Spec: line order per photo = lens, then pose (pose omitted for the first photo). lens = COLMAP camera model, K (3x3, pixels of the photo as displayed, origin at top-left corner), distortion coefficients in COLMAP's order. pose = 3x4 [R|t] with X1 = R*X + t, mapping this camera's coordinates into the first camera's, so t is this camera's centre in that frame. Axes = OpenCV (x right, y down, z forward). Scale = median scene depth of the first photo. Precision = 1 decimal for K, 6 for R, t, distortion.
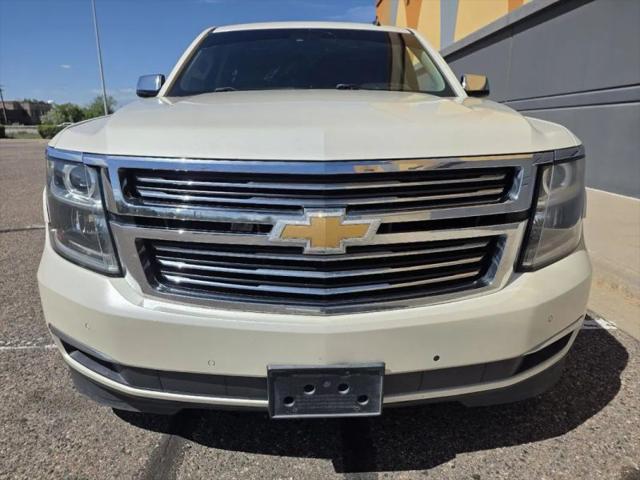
lens RADIAL K [[439.3, 0, 320.0], [0, 439.3, 240.0], [0, 0, 1]] dist [0.054965, -0.038963]
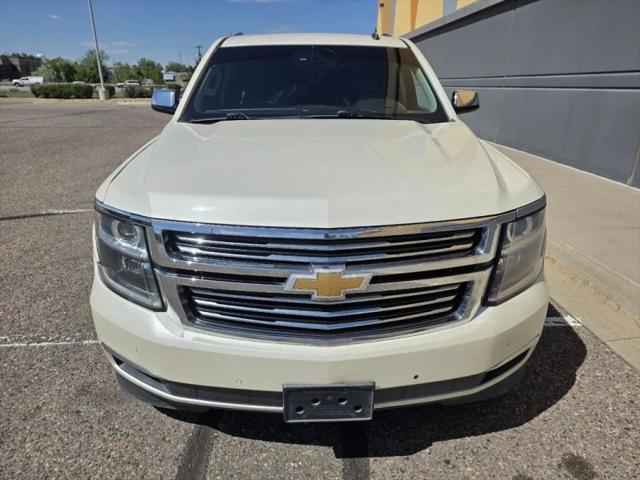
lens RADIAL K [[439.3, 0, 320.0], [0, 439.3, 240.0], [0, 0, 1]] dist [0.054965, -0.038963]
pose [[0.999996, 0.001150, 0.002676, -0.013475], [-0.001385, 0.995983, 0.089535, -0.205332], [-0.002562, -0.089539, 0.995980, -0.196652]]
